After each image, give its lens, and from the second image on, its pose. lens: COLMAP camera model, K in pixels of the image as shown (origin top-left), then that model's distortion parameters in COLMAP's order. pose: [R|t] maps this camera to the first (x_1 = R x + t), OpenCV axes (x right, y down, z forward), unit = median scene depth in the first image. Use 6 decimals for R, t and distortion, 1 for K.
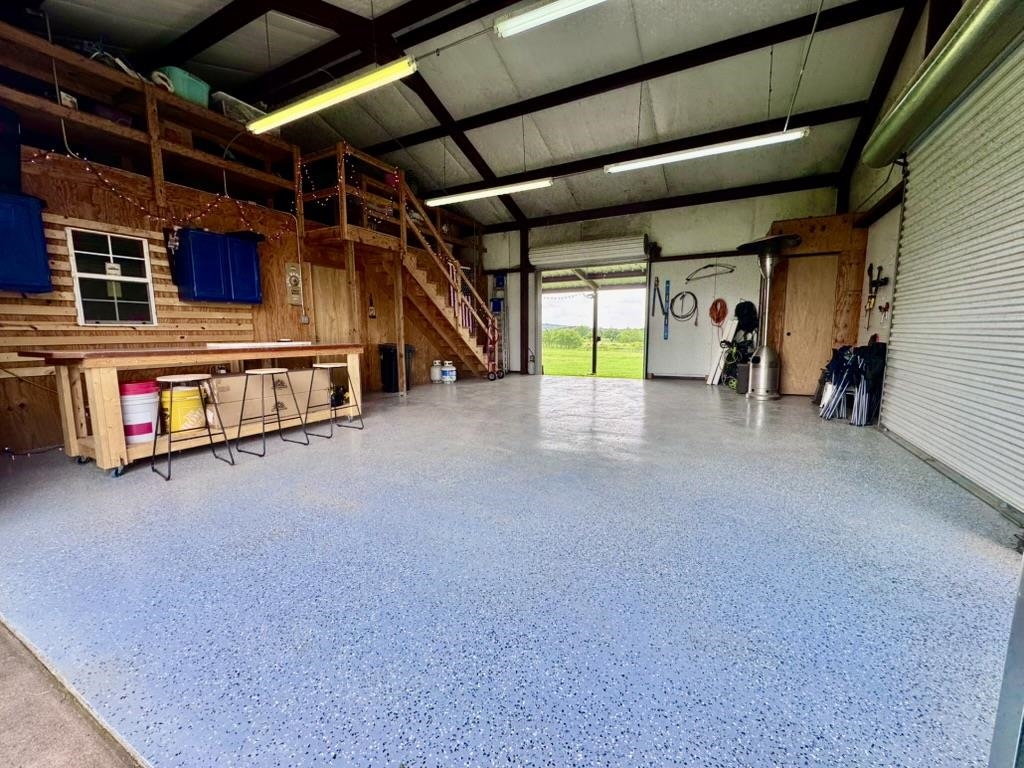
lens RADIAL K [[411.4, 0, 511.9], [0, 411.4, 381.3], [0, 0, 1]] dist [-0.003730, -0.000632]
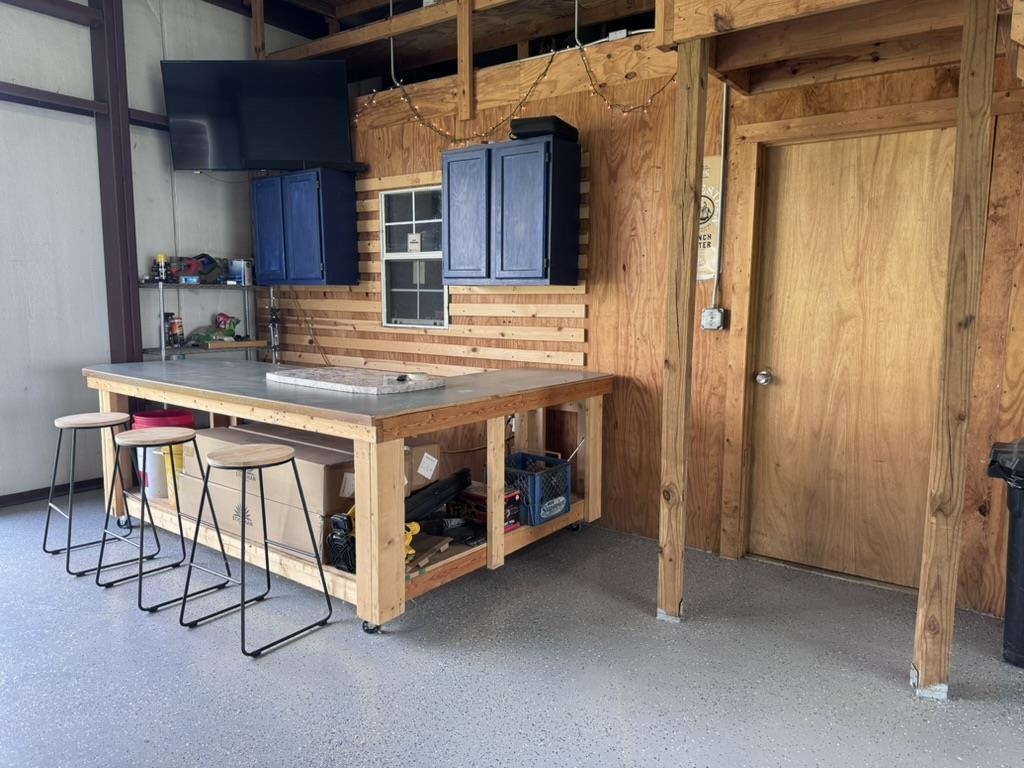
lens RADIAL K [[727.0, 0, 504.6], [0, 727.0, 388.4], [0, 0, 1]] dist [0.073681, -0.096320]
pose [[-0.161554, 0.126450, -0.978729, 0.186428], [-0.124981, 0.981150, 0.147393, -0.233567], [0.978918, 0.146134, -0.142705, 1.339828]]
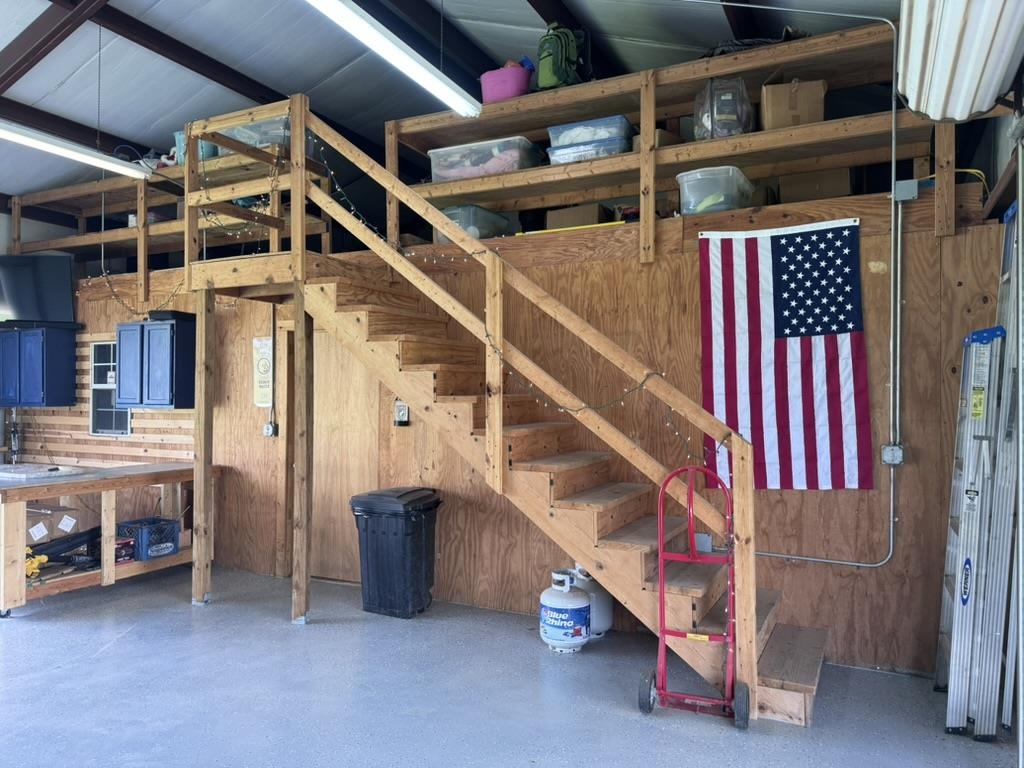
lens RADIAL K [[727.0, 0, 512.6], [0, 727.0, 382.1], [0, 0, 1]] dist [0.073681, -0.096320]
pose [[0.007242, -0.015766, -0.999849, 0.762409], [-0.123339, 0.992227, -0.016539, -0.349781], [0.992338, 0.123440, 0.005241, 1.919811]]
